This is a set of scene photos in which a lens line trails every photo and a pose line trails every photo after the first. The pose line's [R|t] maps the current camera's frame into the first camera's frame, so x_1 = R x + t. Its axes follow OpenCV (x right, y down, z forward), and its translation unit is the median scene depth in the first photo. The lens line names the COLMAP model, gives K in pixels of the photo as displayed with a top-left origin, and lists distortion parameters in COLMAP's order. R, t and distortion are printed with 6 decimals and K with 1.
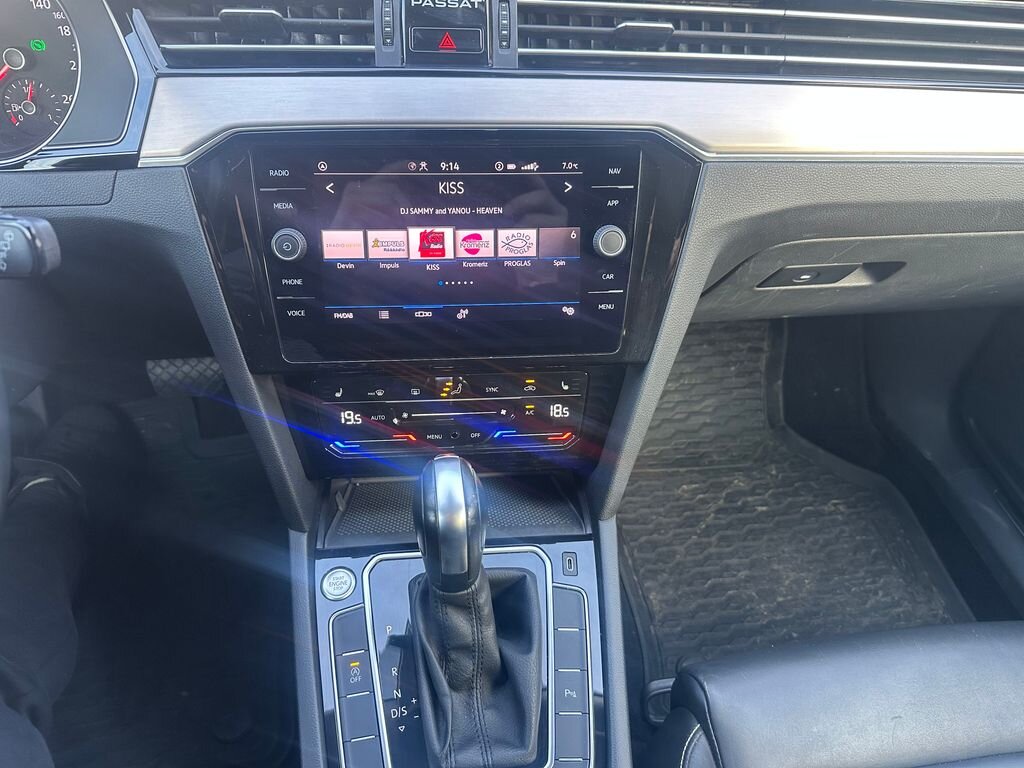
lens RADIAL K [[708.1, 0, 503.1], [0, 708.1, 383.8], [0, 0, 1]] dist [0.073818, -0.123755]
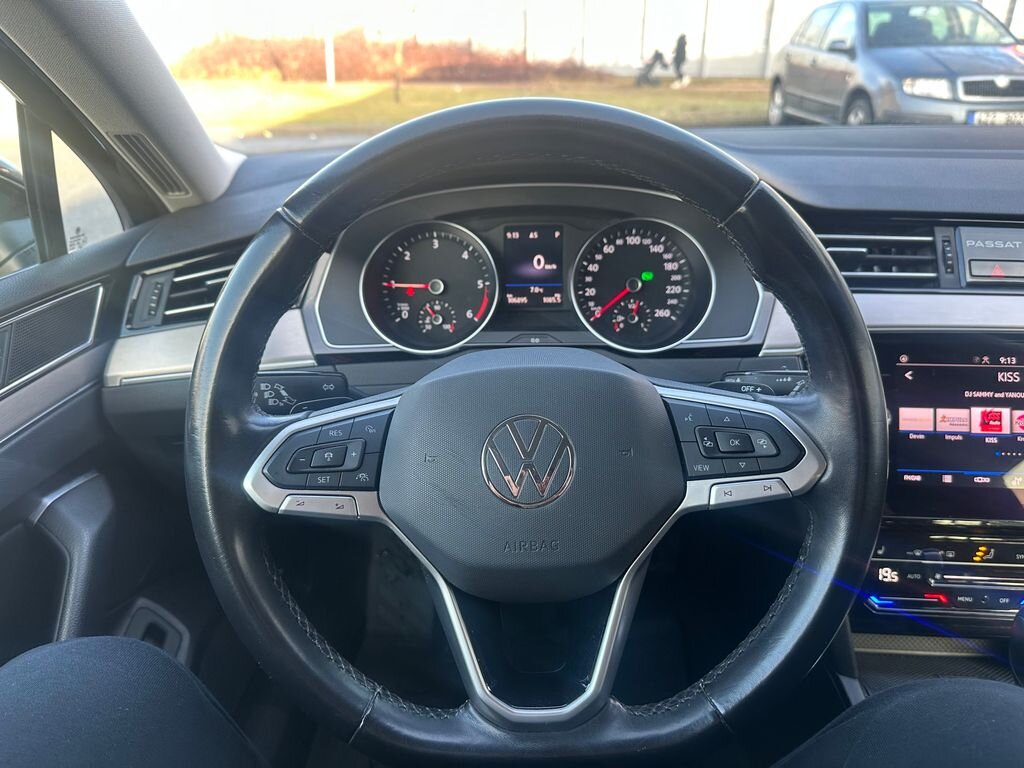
lens RADIAL K [[717.3, 0, 504.5], [0, 717.3, 383.6], [0, 0, 1]] dist [0.070871, -0.119854]
pose [[0.982585, 0.021124, -0.184610, -0.684857], [-0.081606, 0.941633, -0.326600, 0.210907], [0.166936, 0.335977, 0.926958, -0.296075]]
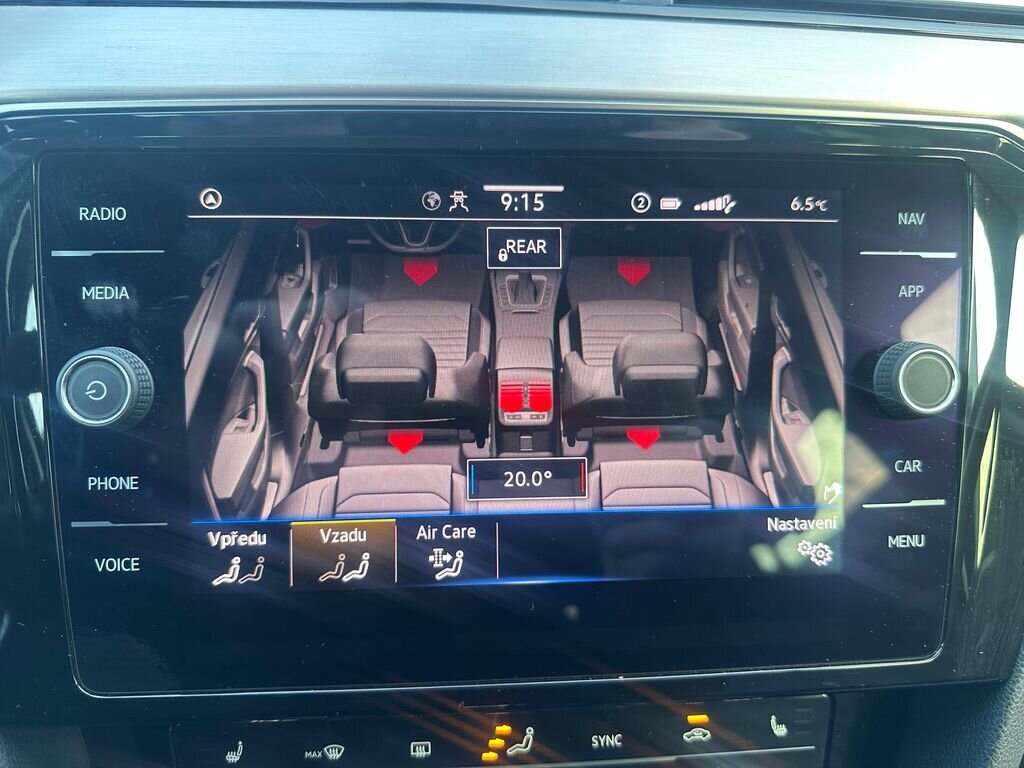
lens RADIAL K [[747.9, 0, 507.6], [0, 747.9, 386.5], [0, 0, 1]] dist [-0.028738, -0.006029]
pose [[0.999953, -0.003730, -0.008967, -0.077846], [0.001231, 0.964524, -0.263993, -0.086811], [0.009633, 0.263969, 0.964483, 0.597770]]
